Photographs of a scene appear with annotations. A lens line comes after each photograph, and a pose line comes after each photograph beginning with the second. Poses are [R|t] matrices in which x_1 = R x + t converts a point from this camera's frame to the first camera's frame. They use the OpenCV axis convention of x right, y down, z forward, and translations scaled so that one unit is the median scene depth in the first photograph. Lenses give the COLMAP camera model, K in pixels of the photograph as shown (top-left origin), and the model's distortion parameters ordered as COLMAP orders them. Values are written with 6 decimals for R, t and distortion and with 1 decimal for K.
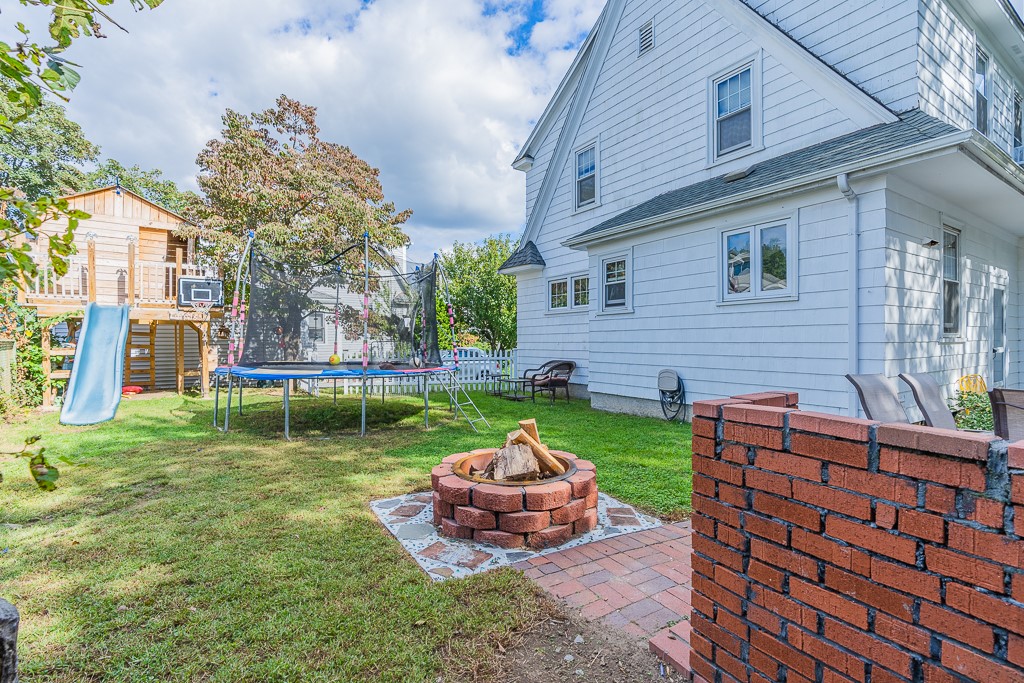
lens RADIAL K [[467.2, 0, 513.1], [0, 467.2, 343.7], [0, 0, 1]] dist [-0.004075, 0.000844]
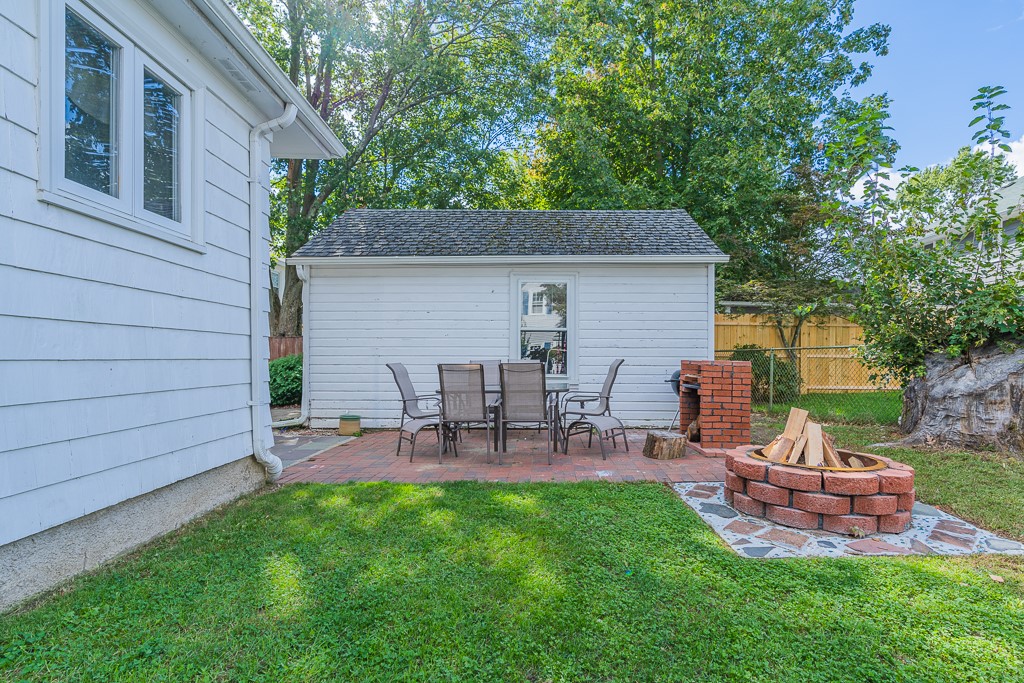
lens RADIAL K [[467.2, 0, 513.9], [0, 467.2, 350.1], [0, 0, 1]] dist [-0.004075, 0.000844]
pose [[-0.845068, -0.006285, 0.534622, 0.007280], [-0.013025, 0.999876, -0.008834, 0.019108], [-0.534501, -0.014428, -0.845045, 1.214712]]
